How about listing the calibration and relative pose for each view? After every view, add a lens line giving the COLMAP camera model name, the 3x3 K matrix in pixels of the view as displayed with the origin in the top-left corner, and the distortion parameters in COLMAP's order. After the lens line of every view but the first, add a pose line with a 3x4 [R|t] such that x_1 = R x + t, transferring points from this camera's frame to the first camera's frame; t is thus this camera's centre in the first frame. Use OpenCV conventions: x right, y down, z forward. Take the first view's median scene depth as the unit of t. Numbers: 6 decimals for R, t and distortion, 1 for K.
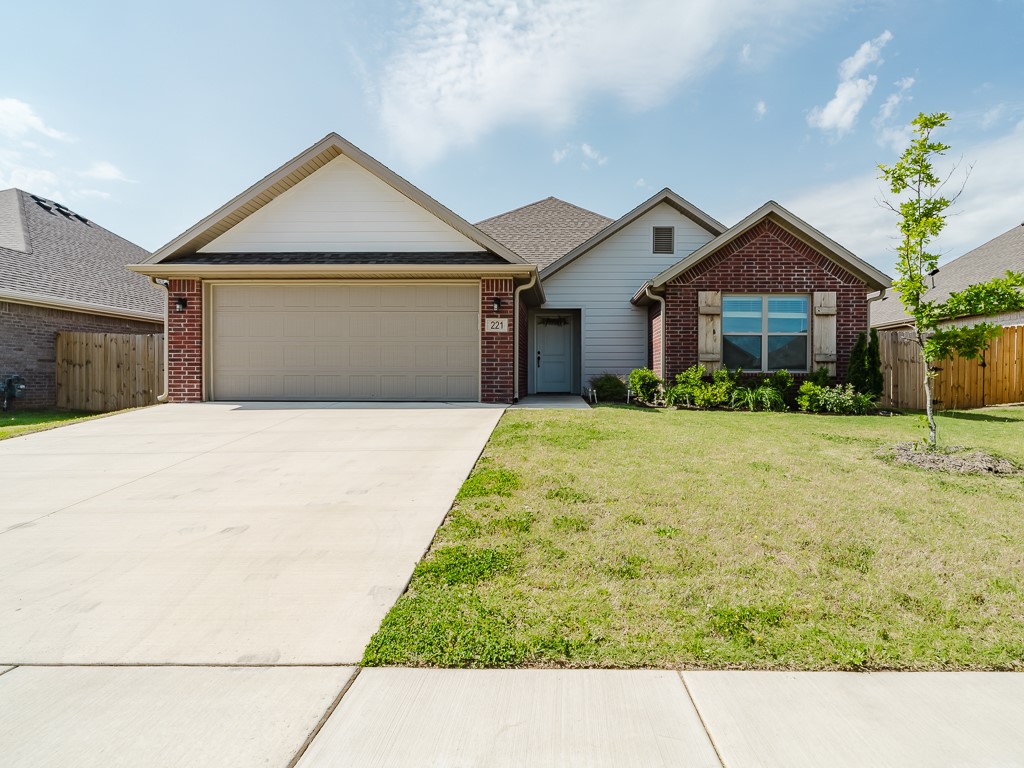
lens RADIAL K [[639.7, 0, 466.4], [0, 639.7, 379.7], [0, 0, 1]] dist [0.001974, -0.001235]
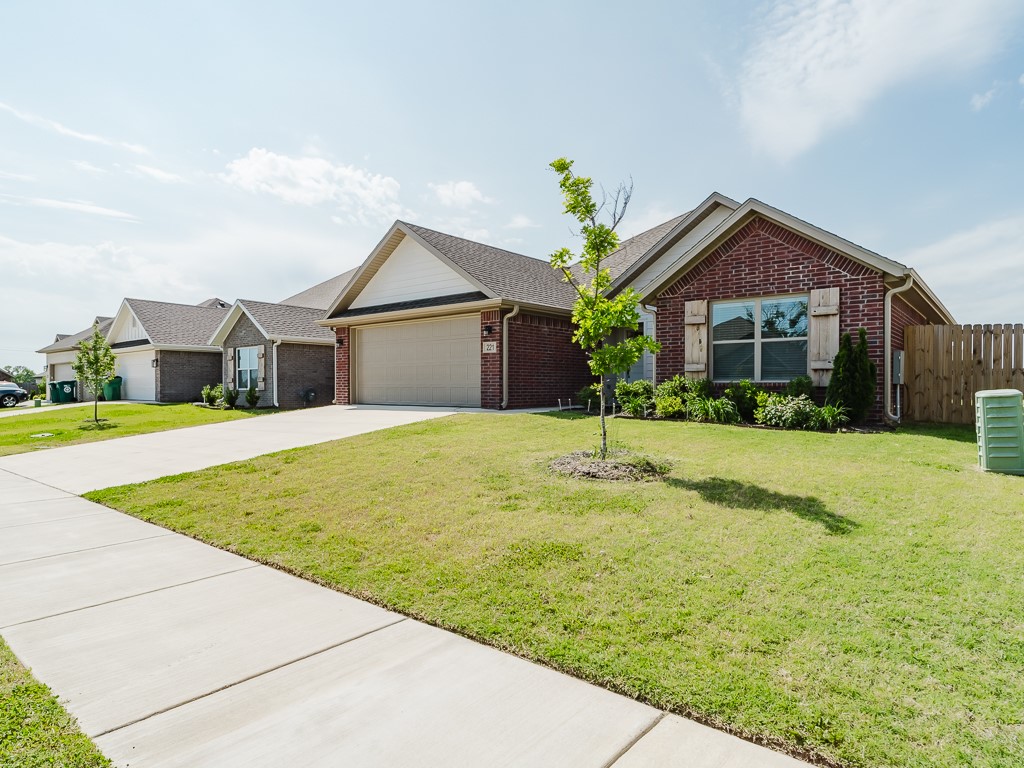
lens RADIAL K [[639.7, 0, 466.4], [0, 639.7, 379.7], [0, 0, 1]] dist [0.001974, -0.001235]
pose [[0.738330, -0.011210, -0.674346, 0.783321], [0.003681, 0.999914, -0.012592, -0.004857], [0.674430, 0.006815, 0.738308, 0.032635]]
